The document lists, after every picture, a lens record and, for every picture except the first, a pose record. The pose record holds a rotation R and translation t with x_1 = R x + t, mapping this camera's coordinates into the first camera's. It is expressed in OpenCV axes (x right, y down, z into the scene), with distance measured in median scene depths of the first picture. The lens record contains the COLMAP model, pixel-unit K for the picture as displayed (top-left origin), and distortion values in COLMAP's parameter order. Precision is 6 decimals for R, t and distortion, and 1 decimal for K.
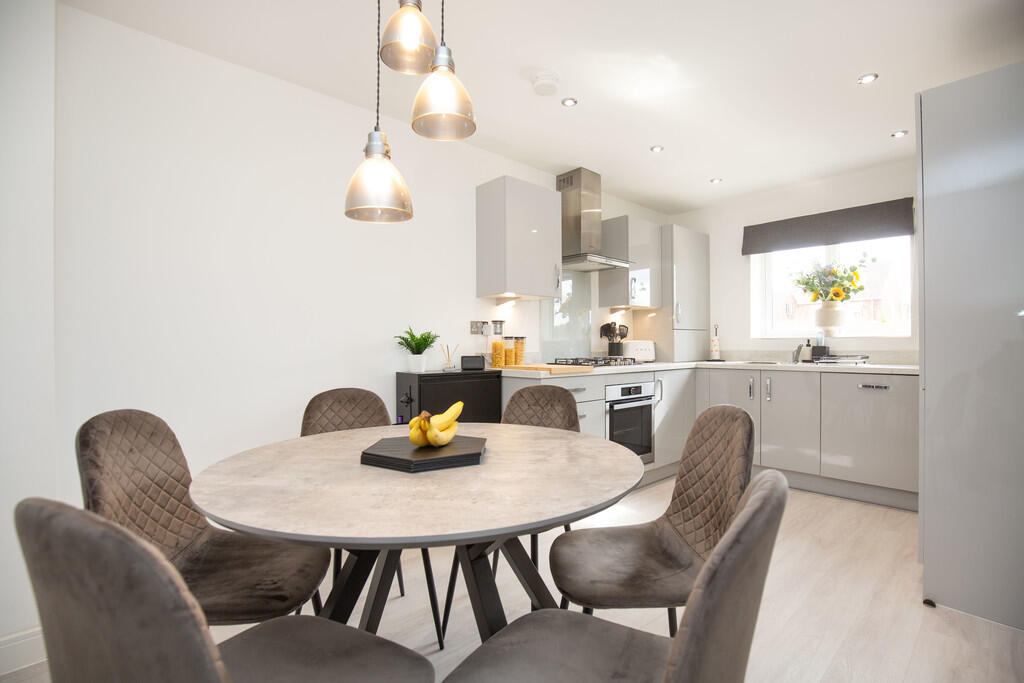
lens RADIAL K [[466.6, 0, 516.0], [0, 466.6, 348.0], [0, 0, 1]] dist [-0.027544, -0.000208]
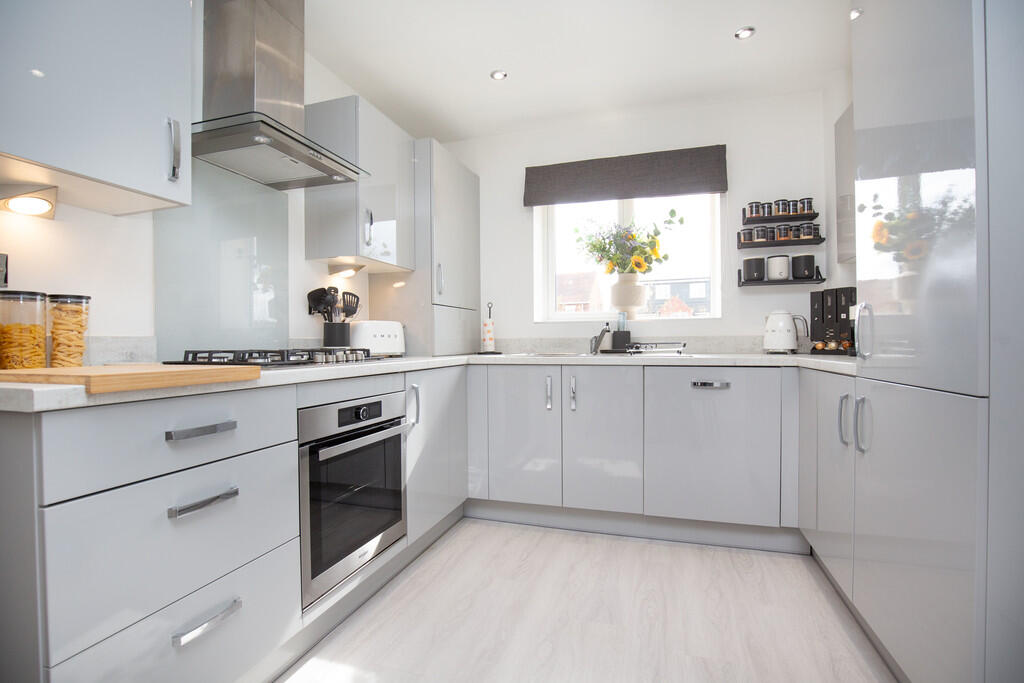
lens RADIAL K [[466.6, 0, 516.0], [0, 466.6, 348.0], [0, 0, 1]] dist [-0.027544, -0.000208]
pose [[0.861739, -0.007793, 0.507293, 0.121077], [0.005183, 0.999965, 0.006557, 0.017059], [-0.507326, -0.003020, 0.861749, 0.423248]]
